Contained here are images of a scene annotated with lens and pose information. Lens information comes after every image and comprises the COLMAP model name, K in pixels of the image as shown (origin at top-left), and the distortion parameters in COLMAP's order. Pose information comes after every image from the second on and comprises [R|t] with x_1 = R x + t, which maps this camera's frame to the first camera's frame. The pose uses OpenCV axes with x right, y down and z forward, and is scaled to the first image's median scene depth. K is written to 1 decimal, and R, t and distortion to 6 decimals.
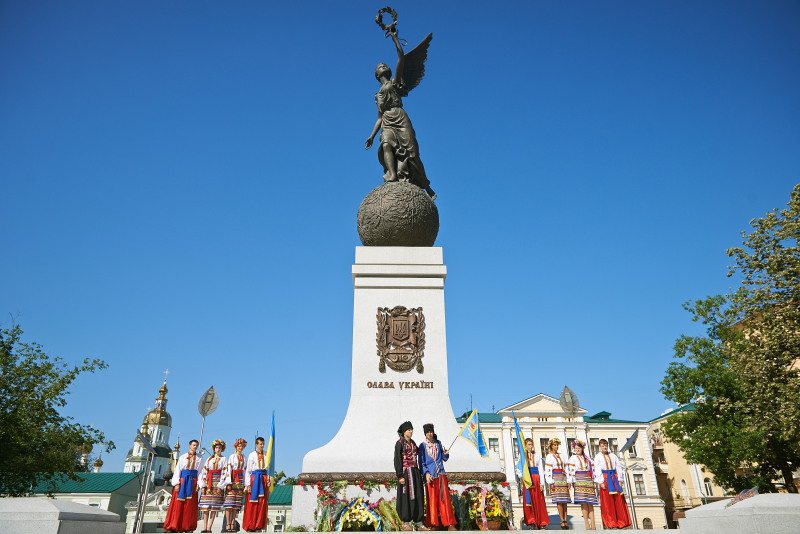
lens RADIAL K [[542.8, 0, 400.0], [0, 542.8, 267.0], [0, 0, 1]] dist [-0.002512, 0.002285]
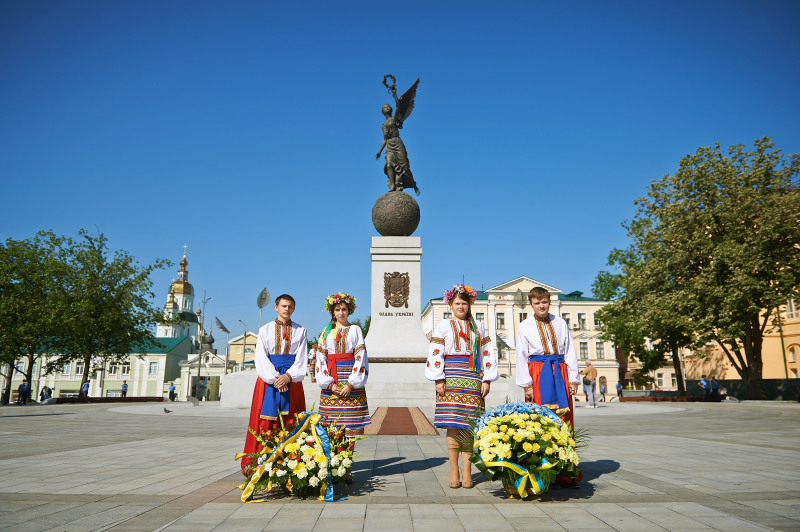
lens RADIAL K [[542.8, 0, 400.0], [0, 542.8, 266.0], [0, 0, 1]] dist [-0.002512, 0.002285]
pose [[0.999961, 0.006640, -0.005827, 0.024630], [-0.005081, 0.971833, 0.235616, -0.404892], [0.007227, -0.235577, 0.971829, -0.842651]]
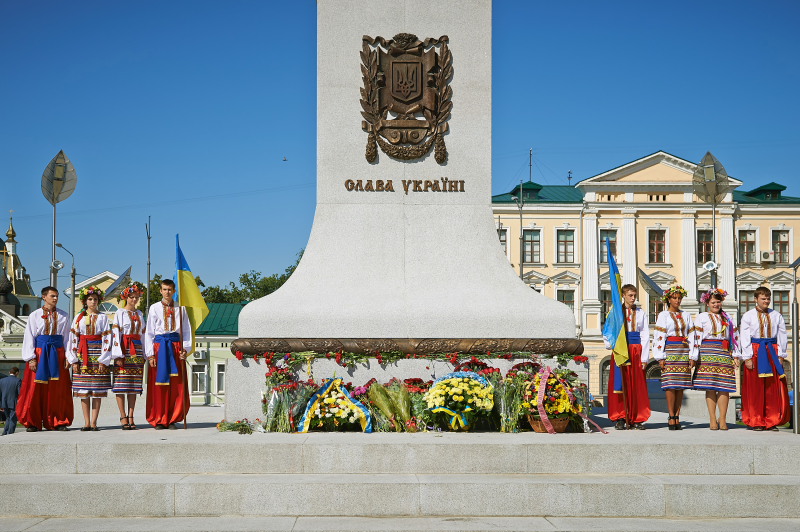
lens RADIAL K [[995.0, 0, 368.5], [0, 995.0, 335.2], [0, 0, 1]] dist [0.045591, -0.026067]
pose [[0.999511, 0.008710, -0.030044, -0.004553], [0.004307, 0.912982, 0.407977, -0.057278], [0.030983, -0.407907, 0.912498, 0.010060]]
